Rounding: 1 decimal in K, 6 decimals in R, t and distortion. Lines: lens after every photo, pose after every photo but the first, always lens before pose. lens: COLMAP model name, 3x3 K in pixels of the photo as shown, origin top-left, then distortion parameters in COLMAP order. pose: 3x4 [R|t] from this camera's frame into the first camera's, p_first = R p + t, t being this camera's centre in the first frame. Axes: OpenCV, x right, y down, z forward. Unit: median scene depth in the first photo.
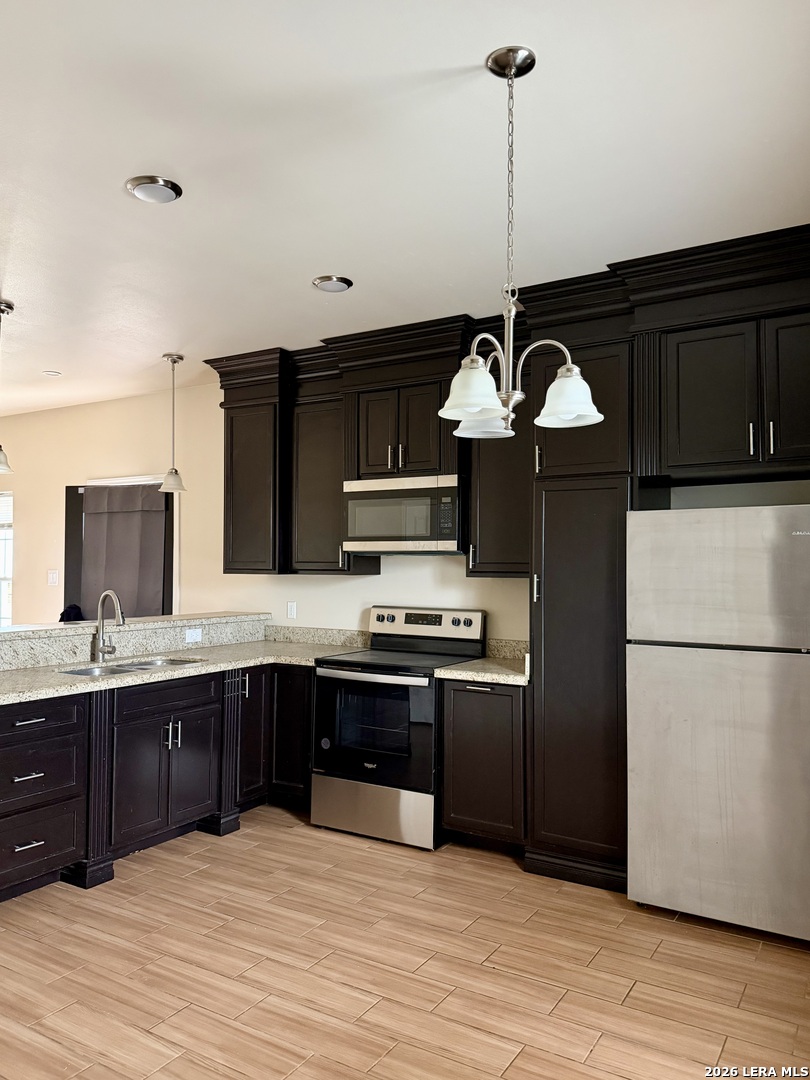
lens RADIAL K [[811.1, 0, 405.0], [0, 811.1, 540.0], [0, 0, 1]] dist [0.006298, -0.003974]
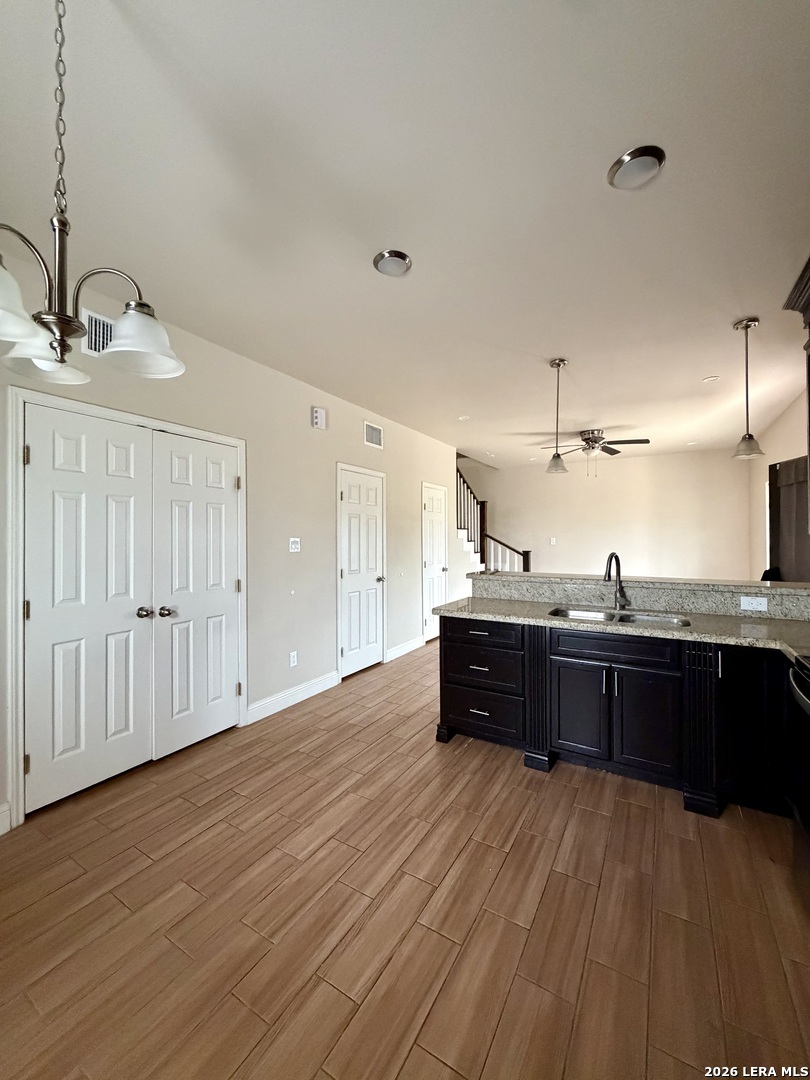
lens RADIAL K [[431.2, 0, 403.4], [0, 431.2, 537.3], [0, 0, 1]] dist [-0.000363, 0.000042]
pose [[0.002035, -0.004642, -0.999987, 0.336889], [0.033044, 0.999443, -0.004572, 0.037398], [0.999452, -0.033034, 0.002188, 0.793572]]
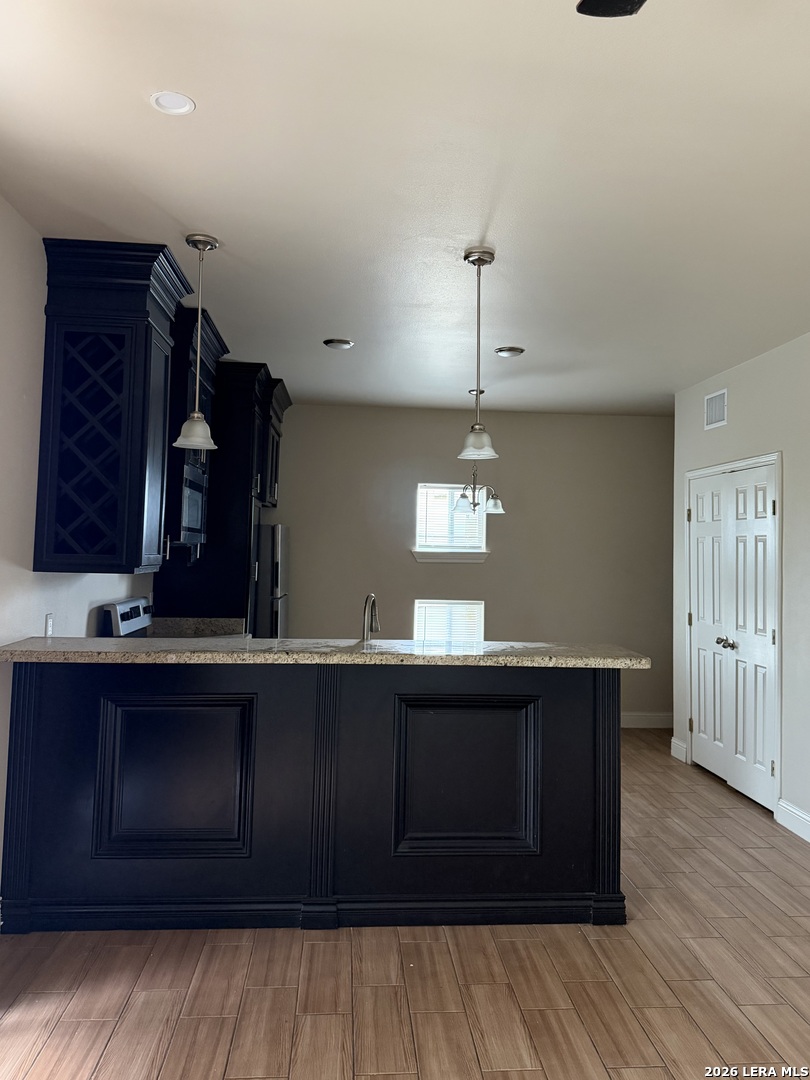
lens RADIAL K [[811.1, 0, 405.0], [0, 811.1, 540.0], [0, 0, 1]] dist [0.006298, -0.003974]
pose [[-0.587615, -0.009245, 0.809088, -1.222082], [-0.047768, 0.998587, -0.023282, 0.022901], [-0.807730, -0.052329, -0.587226, 1.701298]]
